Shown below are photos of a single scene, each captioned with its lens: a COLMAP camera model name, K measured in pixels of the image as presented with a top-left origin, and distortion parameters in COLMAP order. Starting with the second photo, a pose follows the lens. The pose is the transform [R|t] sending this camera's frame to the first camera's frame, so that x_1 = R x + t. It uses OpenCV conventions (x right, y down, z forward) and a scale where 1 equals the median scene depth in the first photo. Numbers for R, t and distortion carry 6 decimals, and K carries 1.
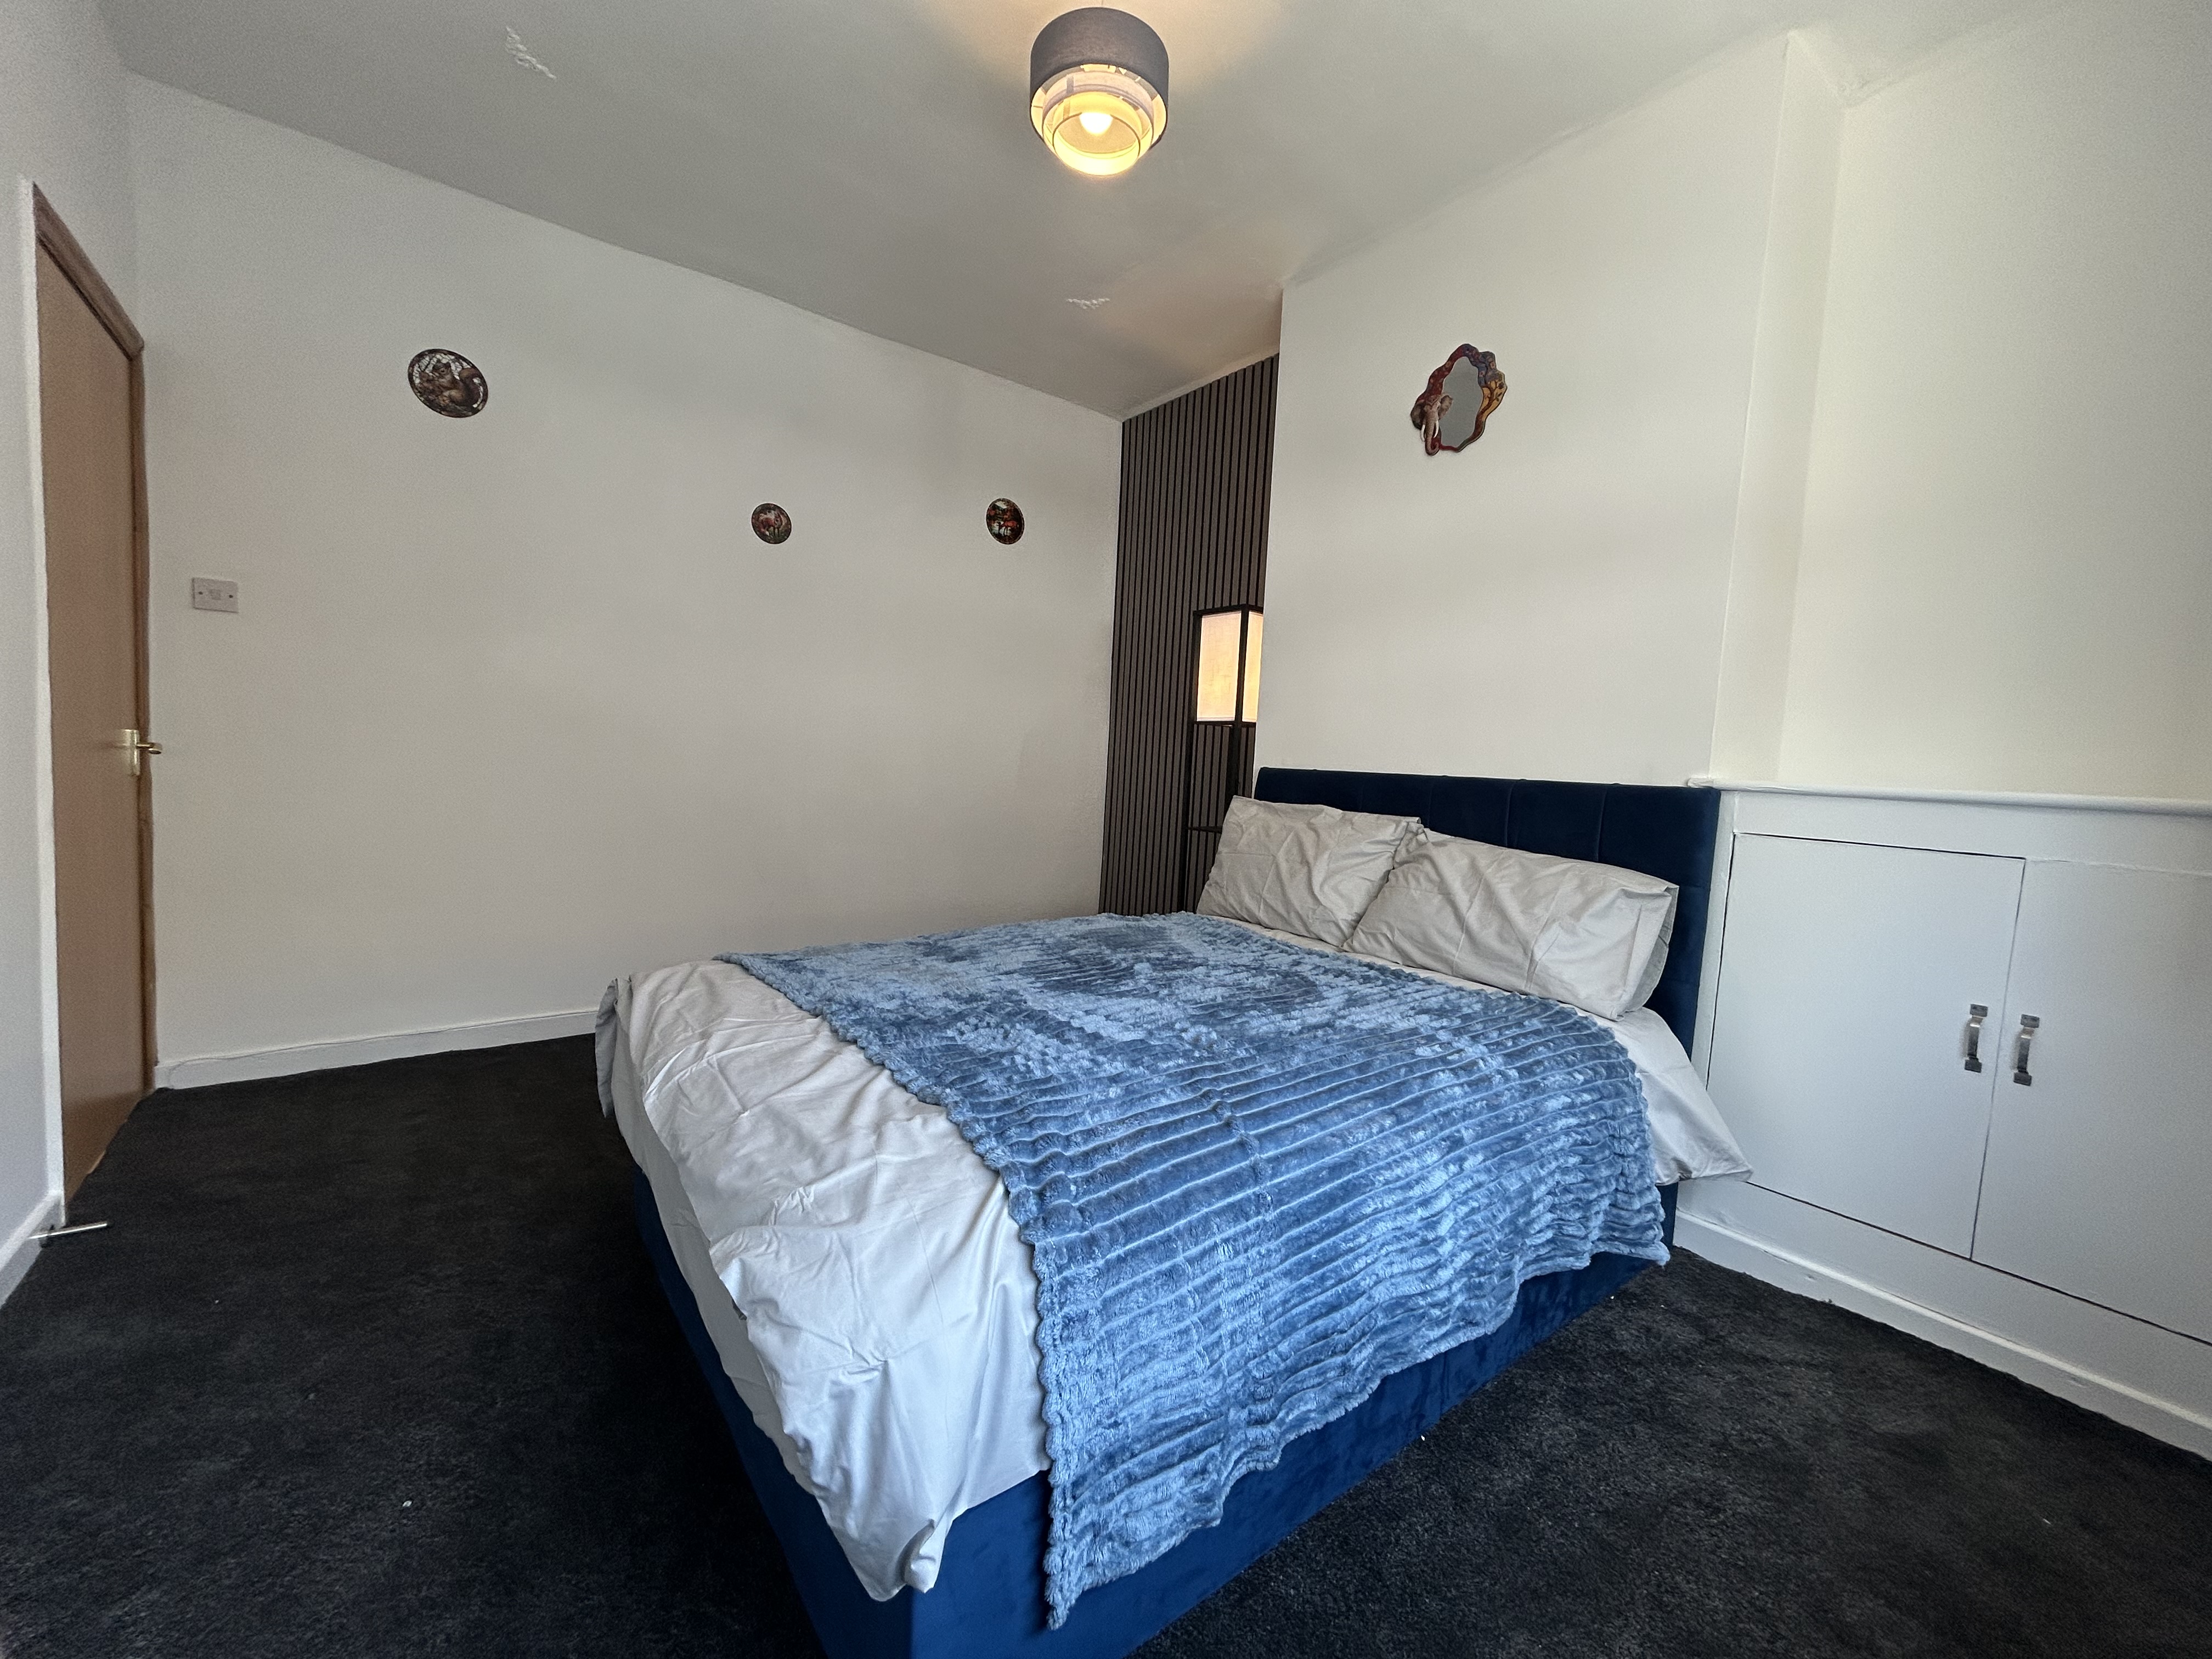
lens RADIAL K [[887.9, 0, 1104.5], [0, 887.9, 829.5], [0, 0, 1]] dist [0.000675, -0.000011]
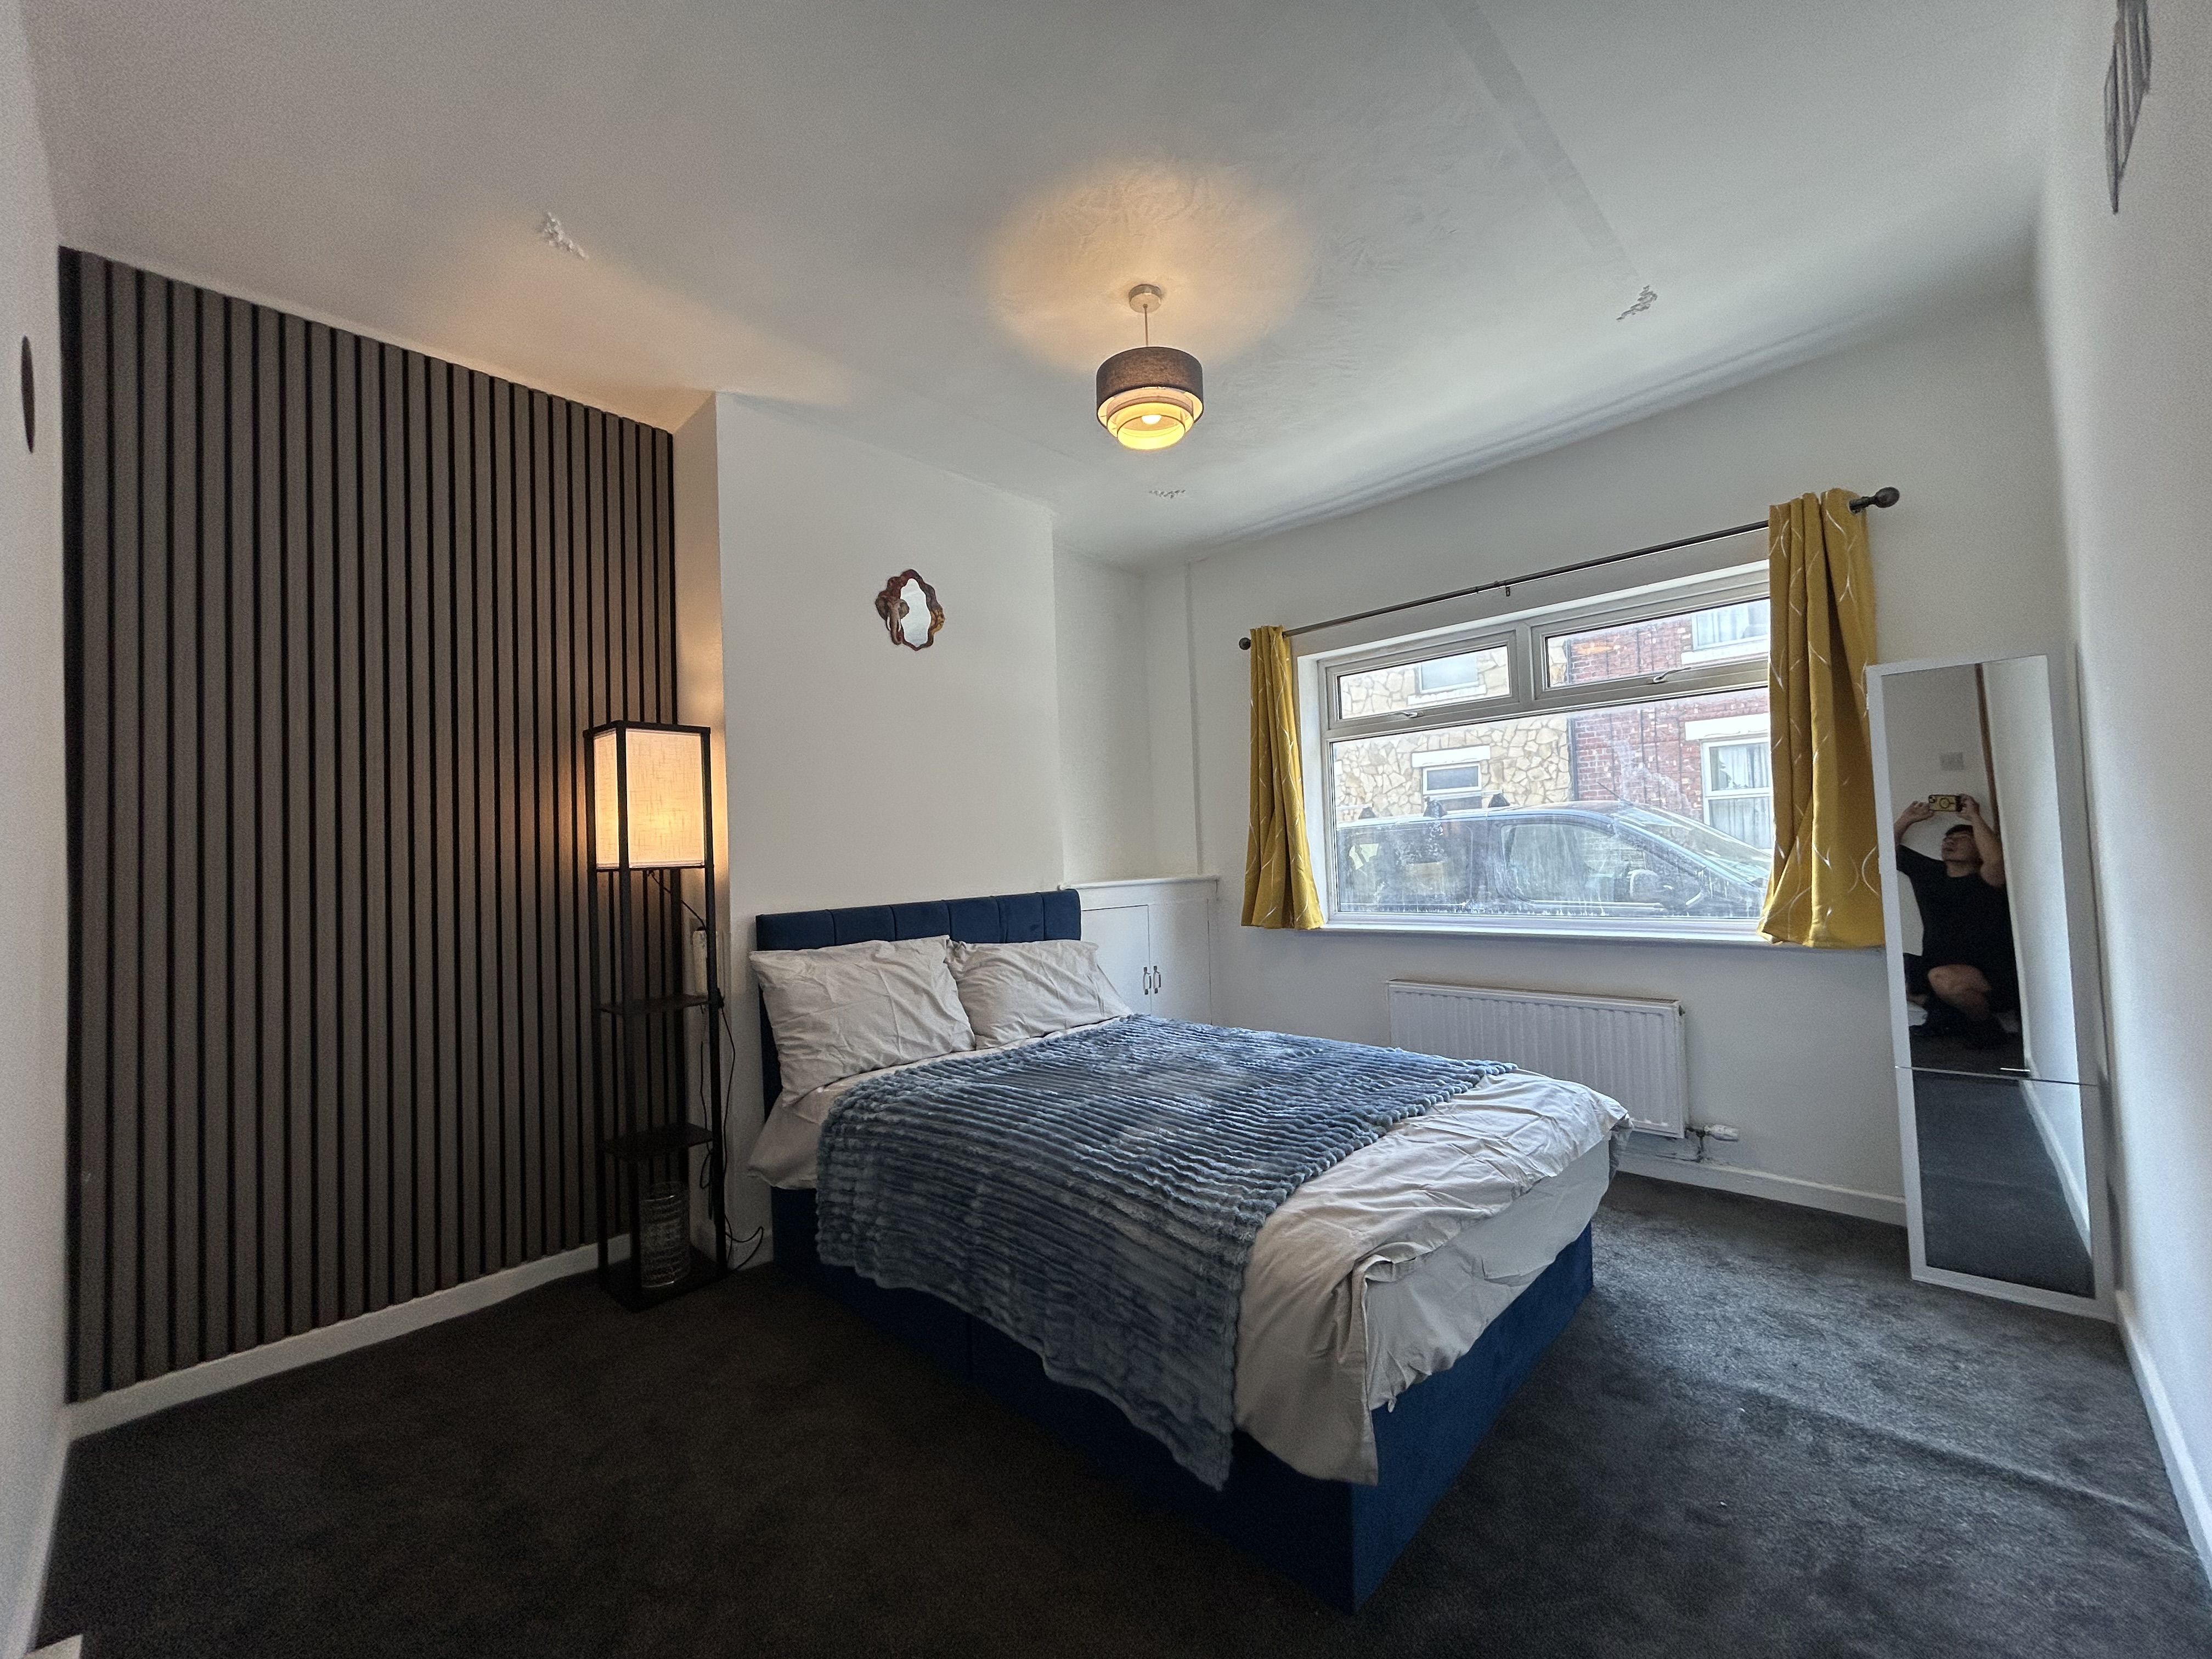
lens RADIAL K [[887.9, 0, 1104.5], [0, 887.9, 829.5], [0, 0, 1]] dist [0.000675, -0.000011]
pose [[-0.163478, 0.001293, 0.986546, -0.878181], [0.128478, 0.991511, 0.019991, -0.151383], [-0.978145, 0.130017, -0.162256, 0.933670]]
